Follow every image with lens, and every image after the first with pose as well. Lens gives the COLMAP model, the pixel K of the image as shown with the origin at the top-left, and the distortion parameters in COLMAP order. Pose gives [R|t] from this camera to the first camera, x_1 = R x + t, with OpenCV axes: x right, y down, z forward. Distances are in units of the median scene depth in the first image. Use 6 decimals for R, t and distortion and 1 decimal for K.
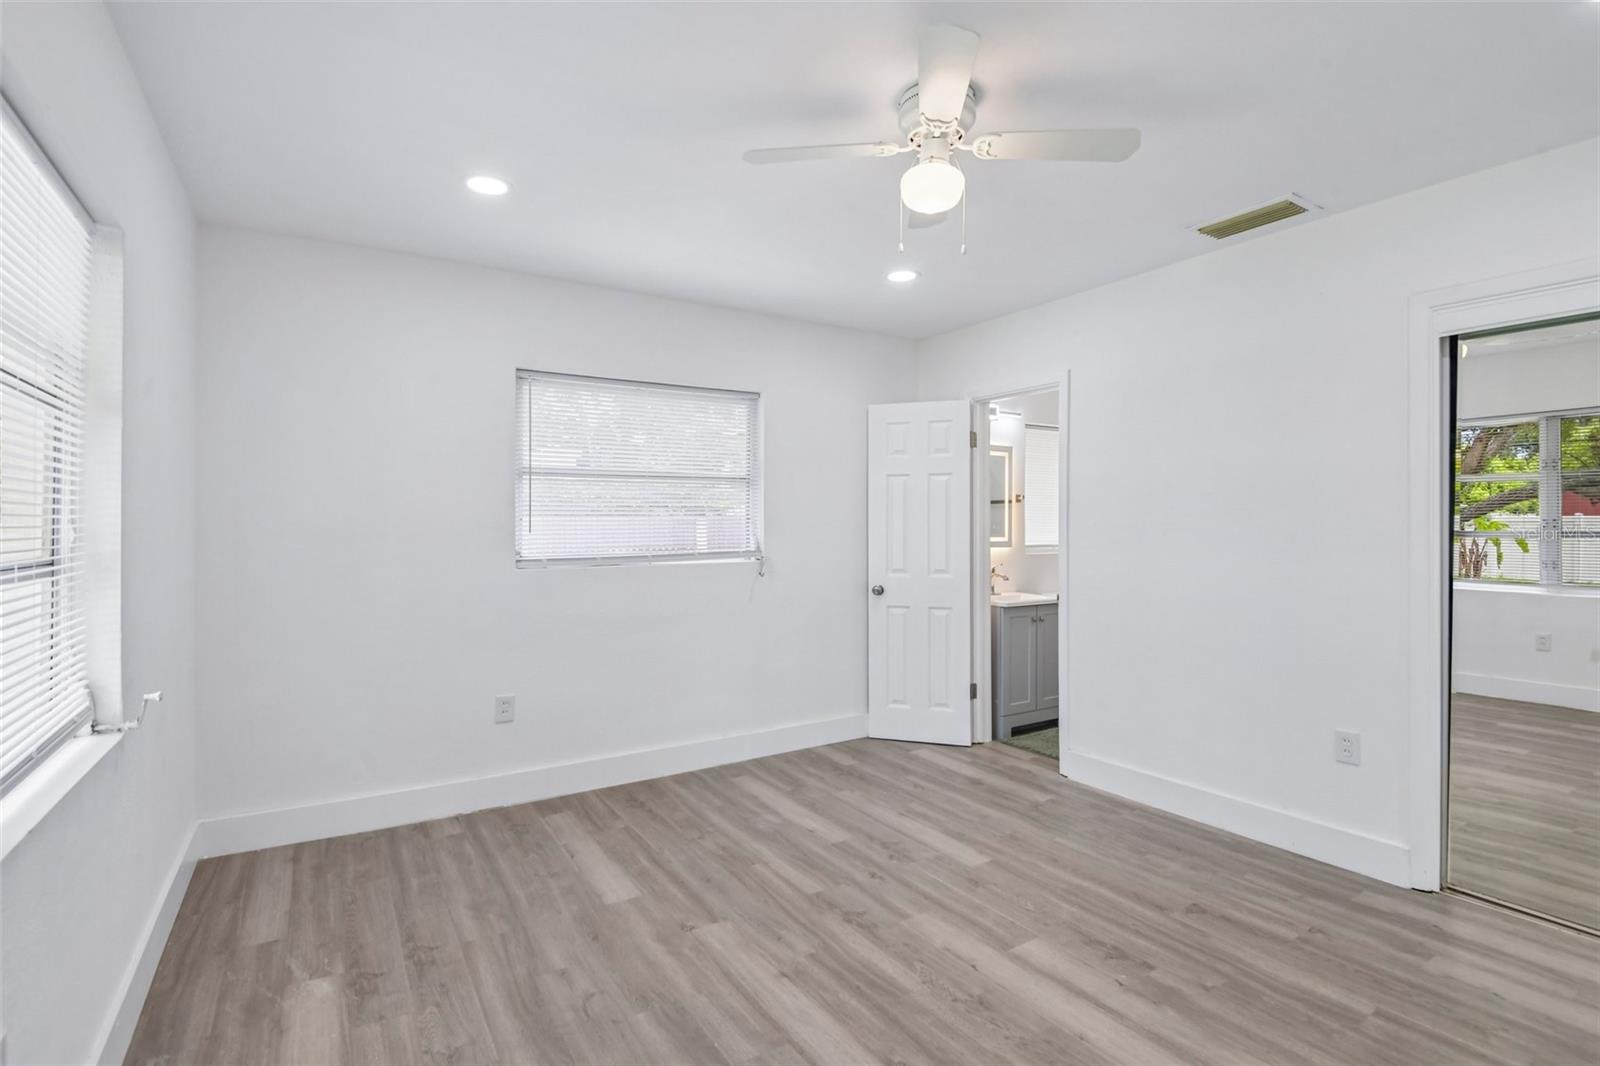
lens RADIAL K [[753.7, 0, 792.3], [0, 753.7, 525.2], [0, 0, 1]] dist [0.010183, -0.027634]
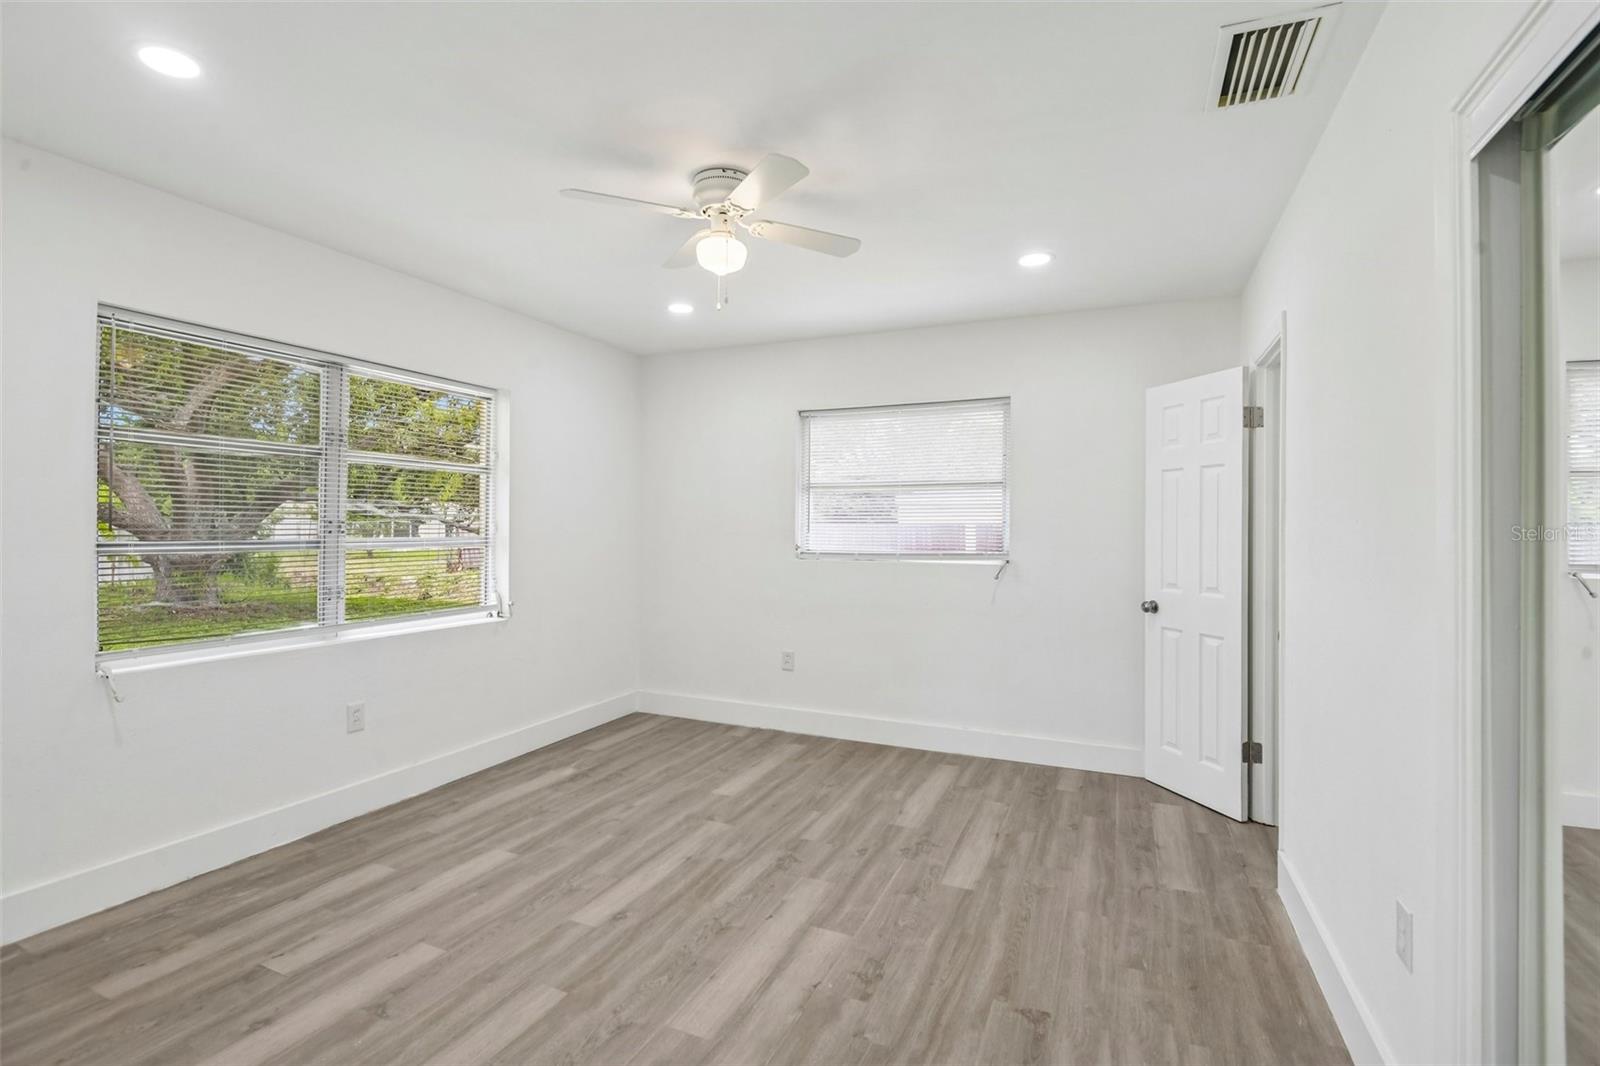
lens RADIAL K [[753.0, 0, 798.4], [0, 753.0, 524.6], [0, 0, 1]] dist [0.051921, -0.062332]
pose [[0.558568, 0.003941, -0.829450, 0.855875], [-0.008161, 0.999966, -0.000744, -0.003365], [0.829419, 0.007185, 0.558581, 0.276194]]
